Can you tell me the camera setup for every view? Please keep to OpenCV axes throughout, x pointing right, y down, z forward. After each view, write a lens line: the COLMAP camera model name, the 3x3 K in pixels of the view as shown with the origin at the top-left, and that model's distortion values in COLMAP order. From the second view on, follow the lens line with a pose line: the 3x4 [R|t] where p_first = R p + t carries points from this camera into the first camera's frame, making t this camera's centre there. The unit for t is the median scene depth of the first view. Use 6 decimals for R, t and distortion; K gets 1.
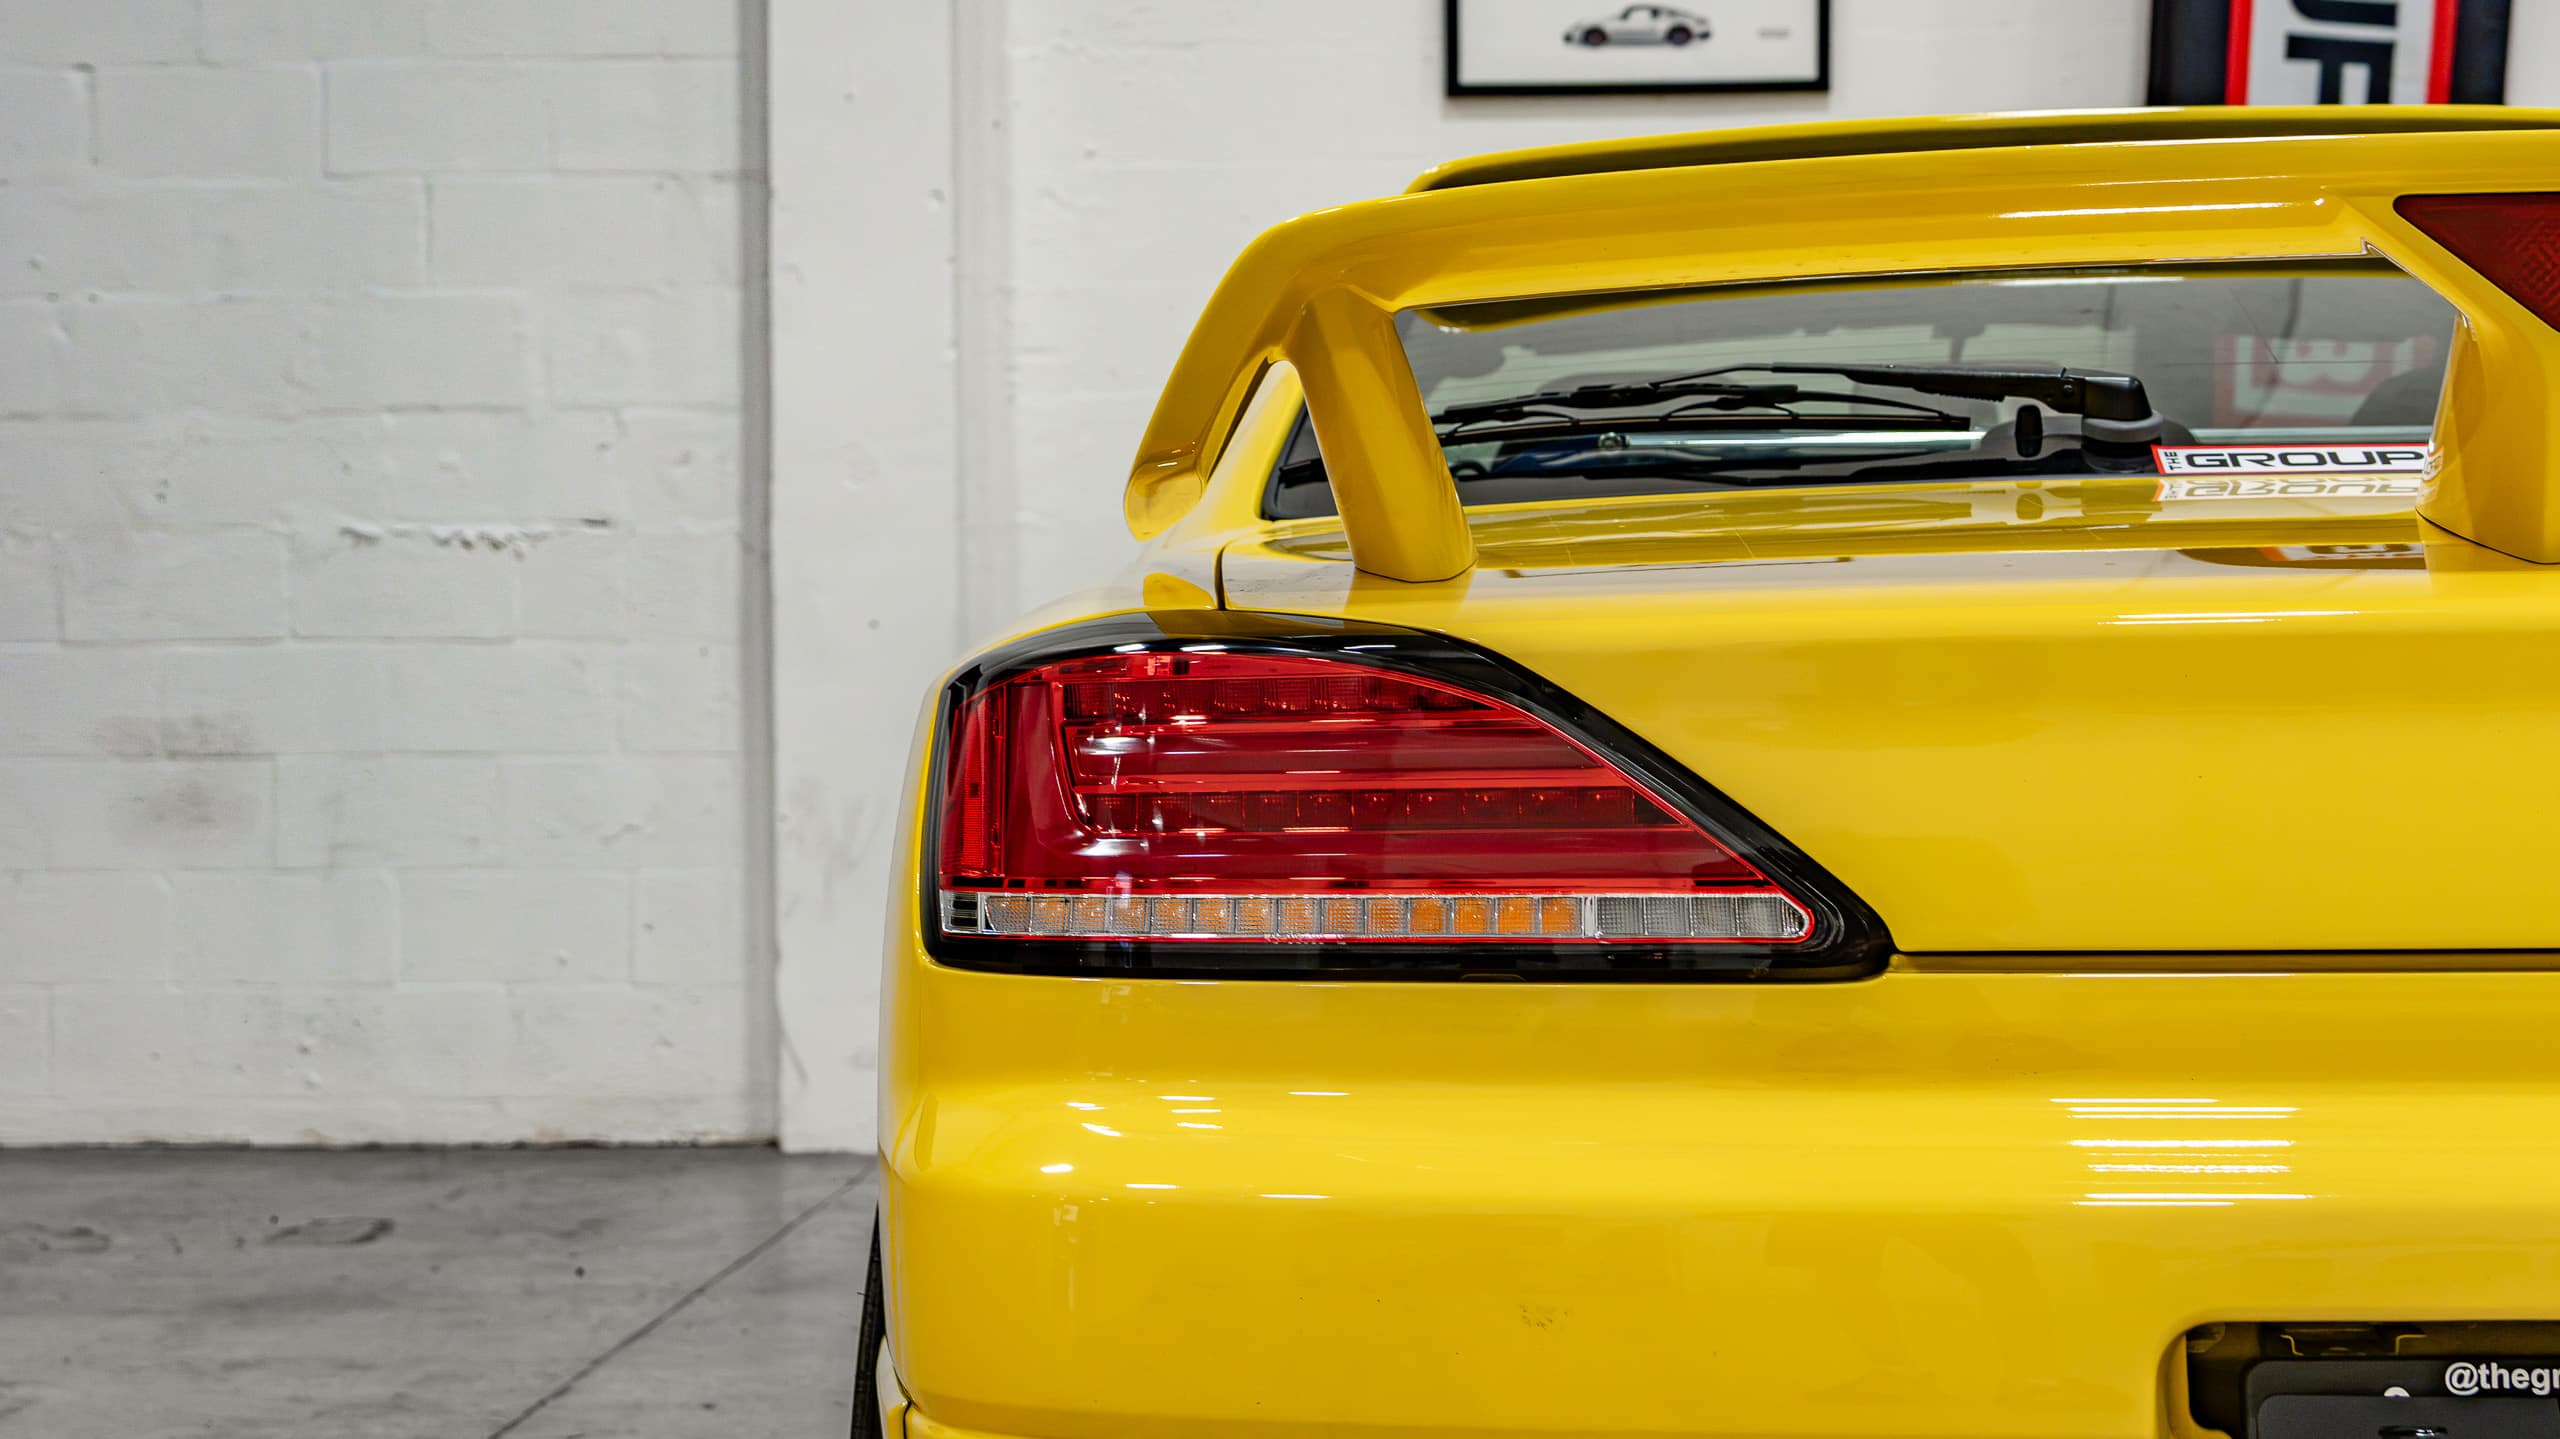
lens RADIAL K [[4126.6, 0, 1259.6], [0, 4126.6, 728.4], [0, 0, 1]] dist [-0.001218, -0.044844]
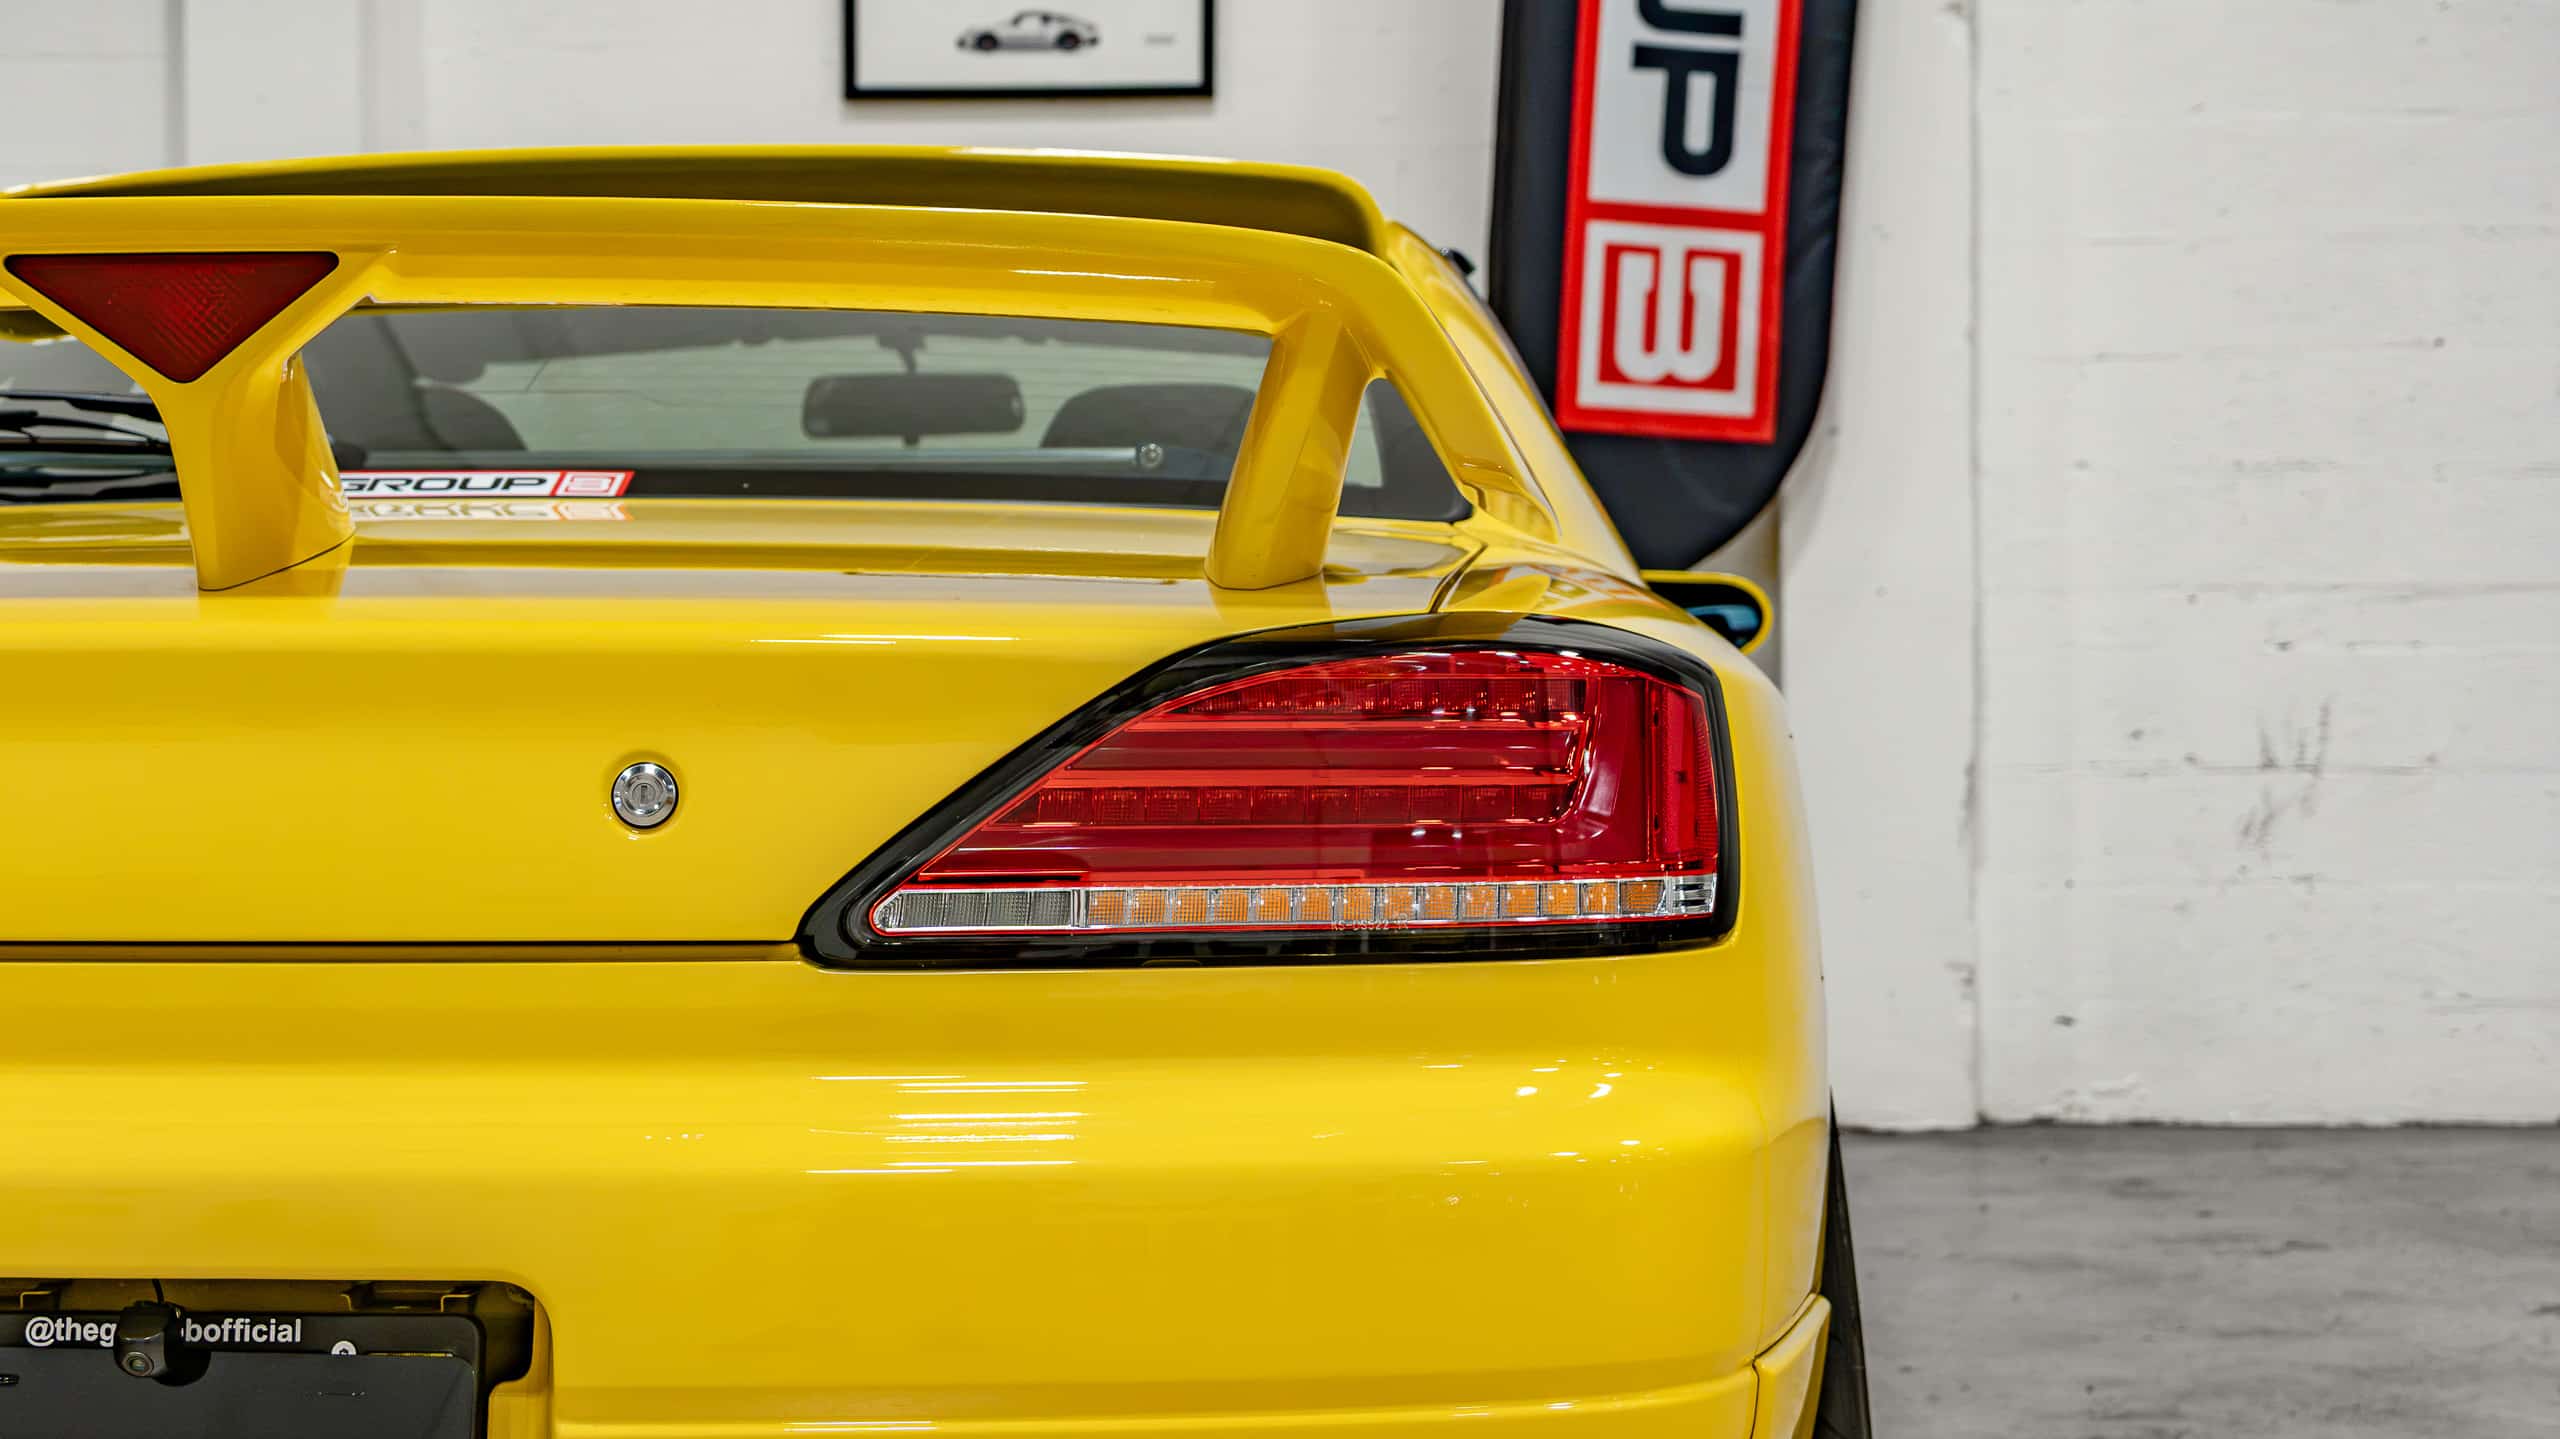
lens RADIAL K [[4126.6, 0, 1259.6], [0, 4126.6, 728.4], [0, 0, 1]] dist [-0.001218, -0.044844]
pose [[0.999845, 0.007692, -0.015843, 0.464734], [-0.007608, 0.999957, 0.005356, -0.008600], [0.015884, -0.005234, 0.999860, -0.069944]]
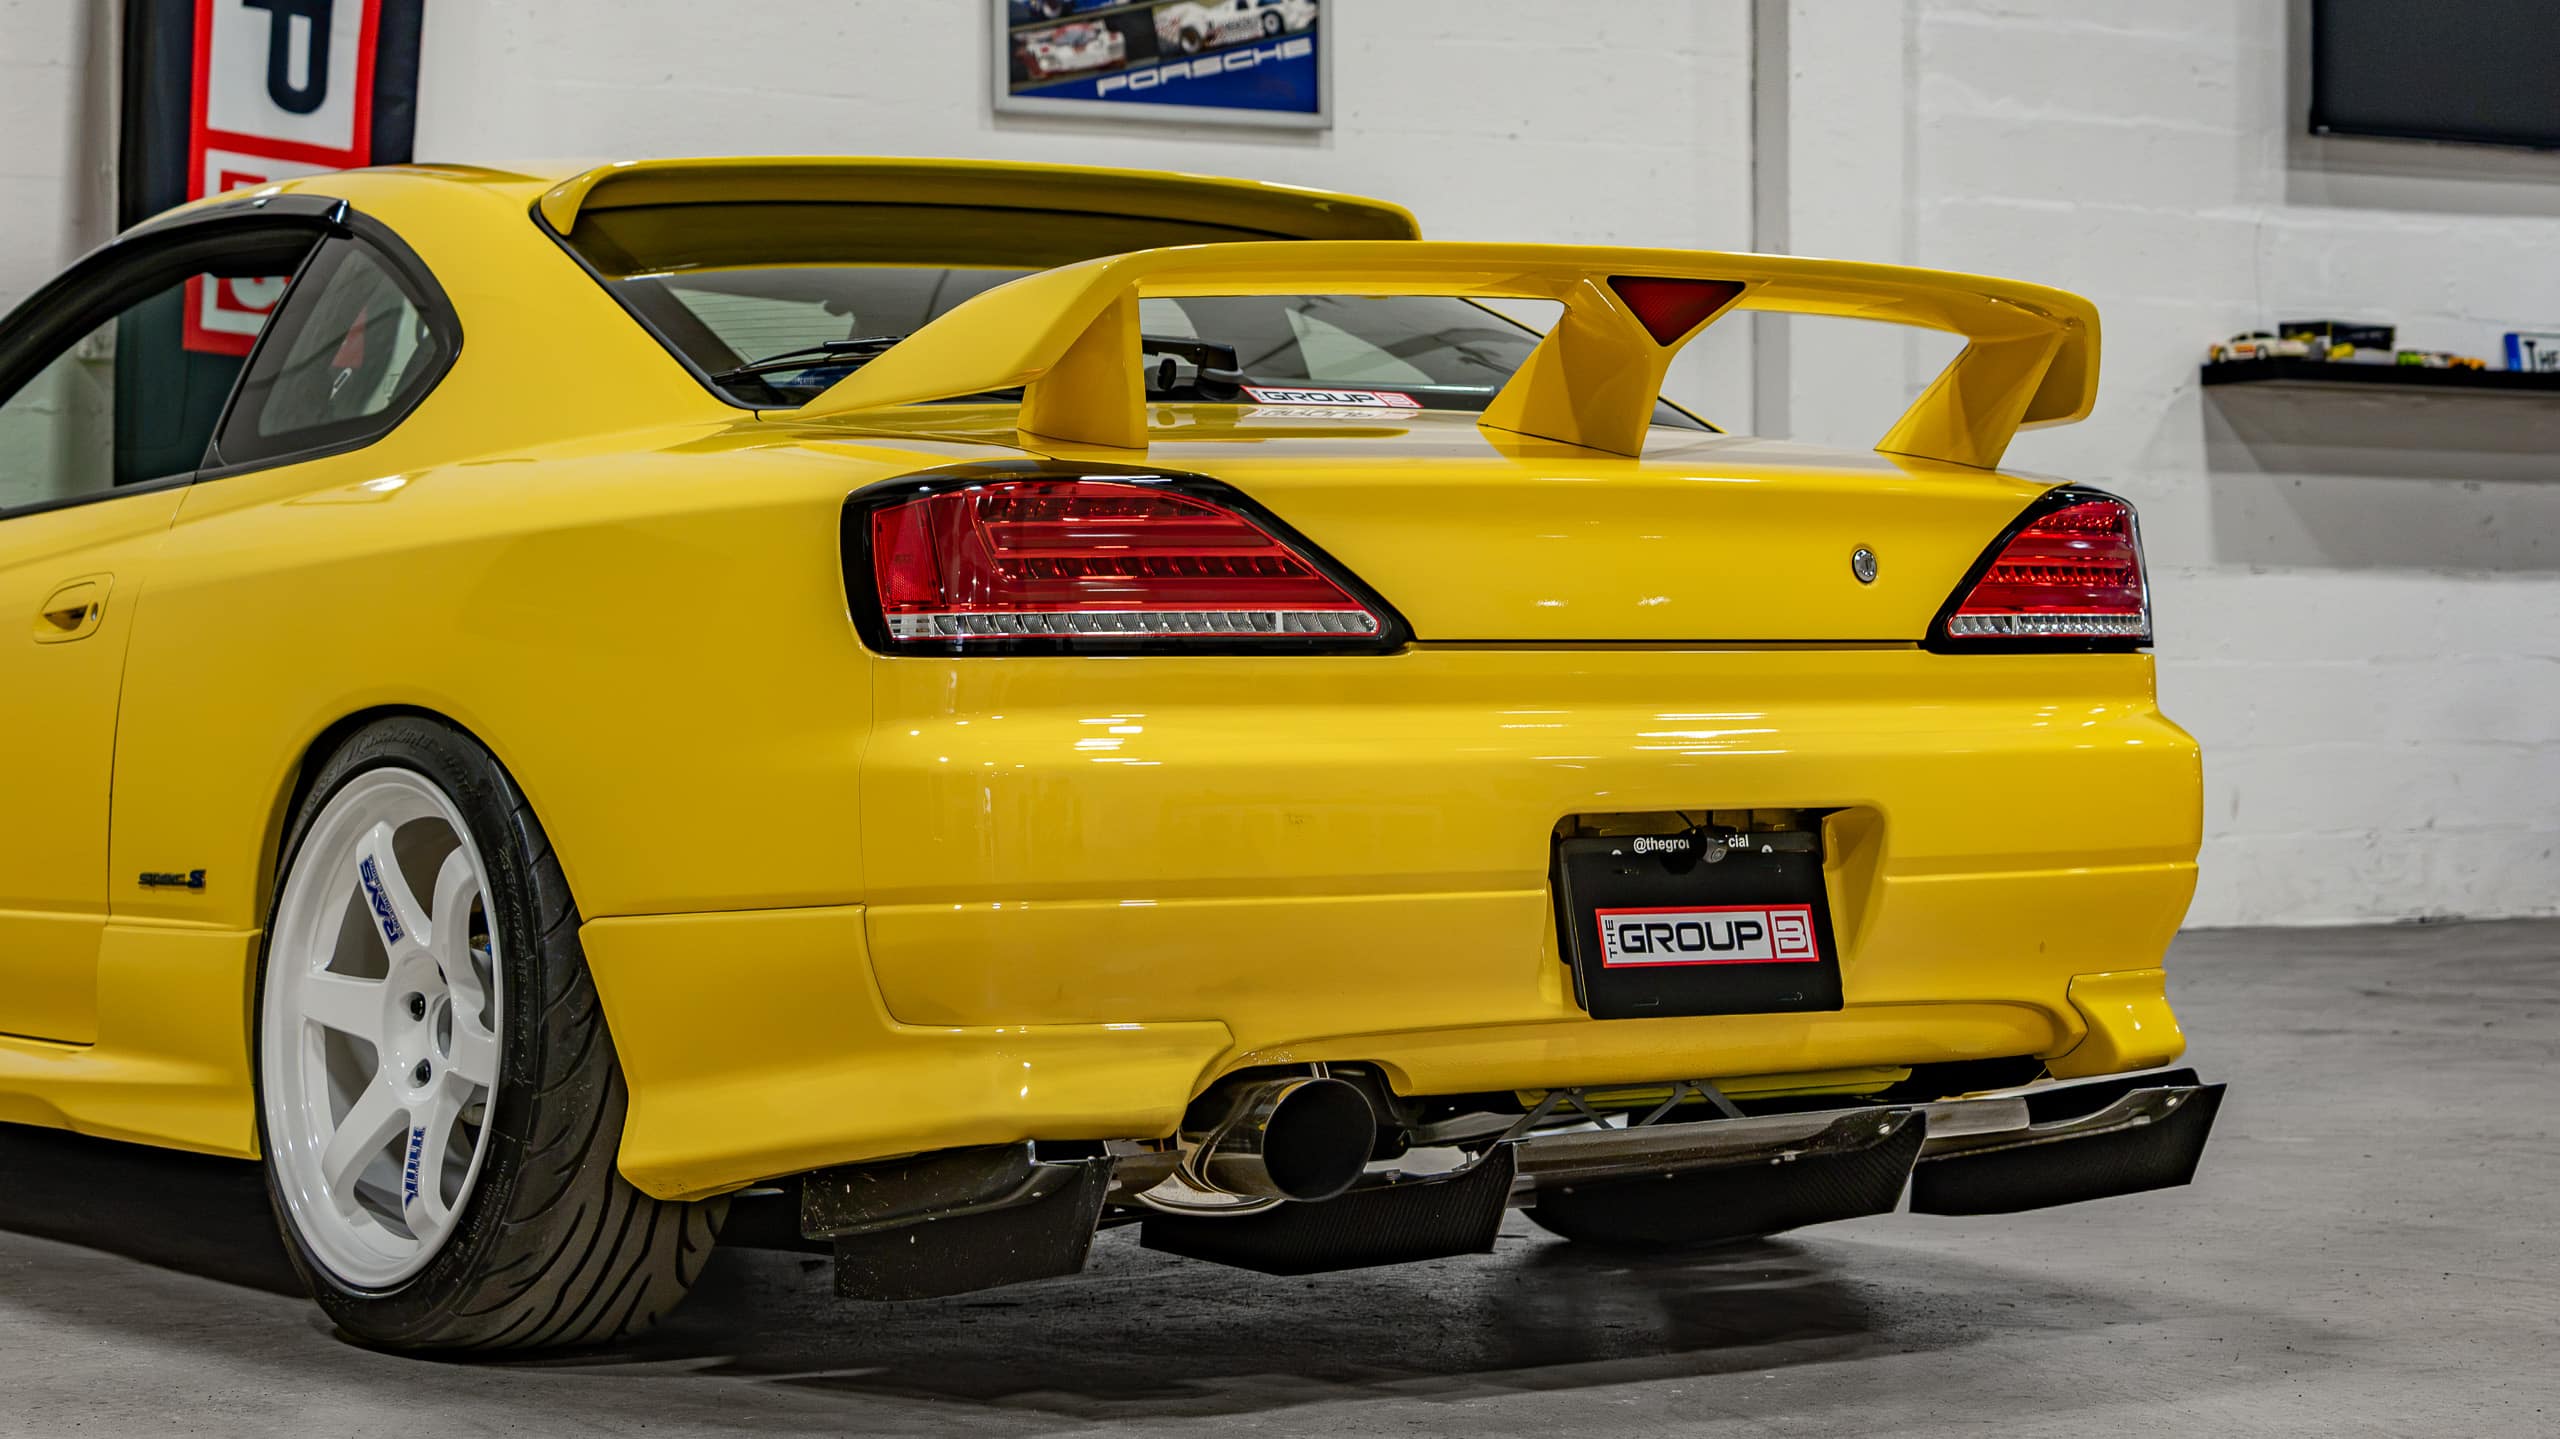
lens RADIAL K [[5426.7, 0, 1280.0], [0, 5426.7, 719.5], [0, 0, 1]] dist [-0.021231, -0.042591]
pose [[0.782425, 0.001243, 0.622743, -1.145027], [-0.000407, 0.999999, -0.001485, 0.072029], [-0.622745, 0.000908, 0.782425, -0.759021]]
